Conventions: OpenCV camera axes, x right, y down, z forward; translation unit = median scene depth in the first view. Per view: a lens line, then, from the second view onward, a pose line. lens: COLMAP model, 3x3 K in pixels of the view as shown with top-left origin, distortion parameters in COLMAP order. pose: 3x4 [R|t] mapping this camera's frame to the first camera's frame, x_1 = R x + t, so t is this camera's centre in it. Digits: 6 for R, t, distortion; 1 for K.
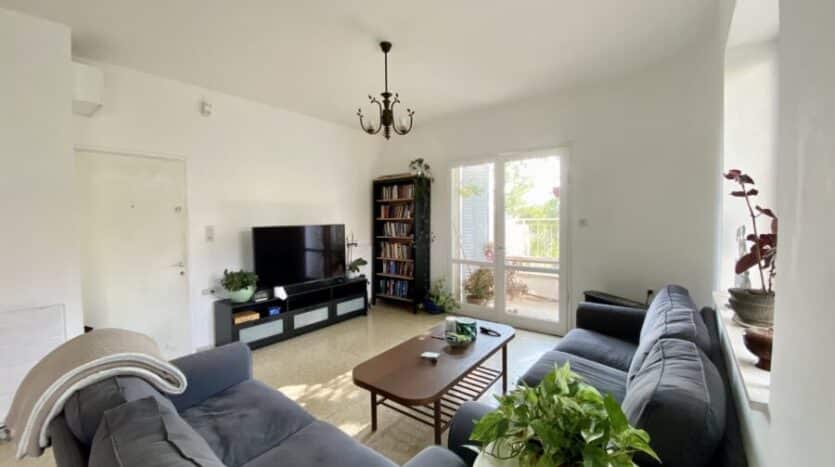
lens RADIAL K [[332.6, 0, 419.9], [0, 332.6, 233.5], [0, 0, 1]] dist [0.002675, -0.000911]
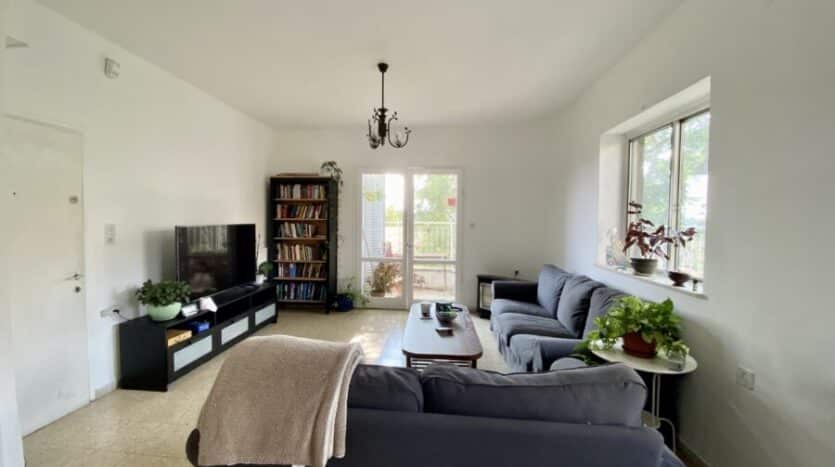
lens RADIAL K [[332.6, 0, 425.3], [0, 332.6, 232.4], [0, 0, 1]] dist [0.002675, -0.000911]
pose [[0.835793, 0.000963, 0.549045, -0.341022], [0.004365, 0.999955, -0.008398, 0.004353], [-0.549028, 0.009415, 0.835751, -0.009630]]
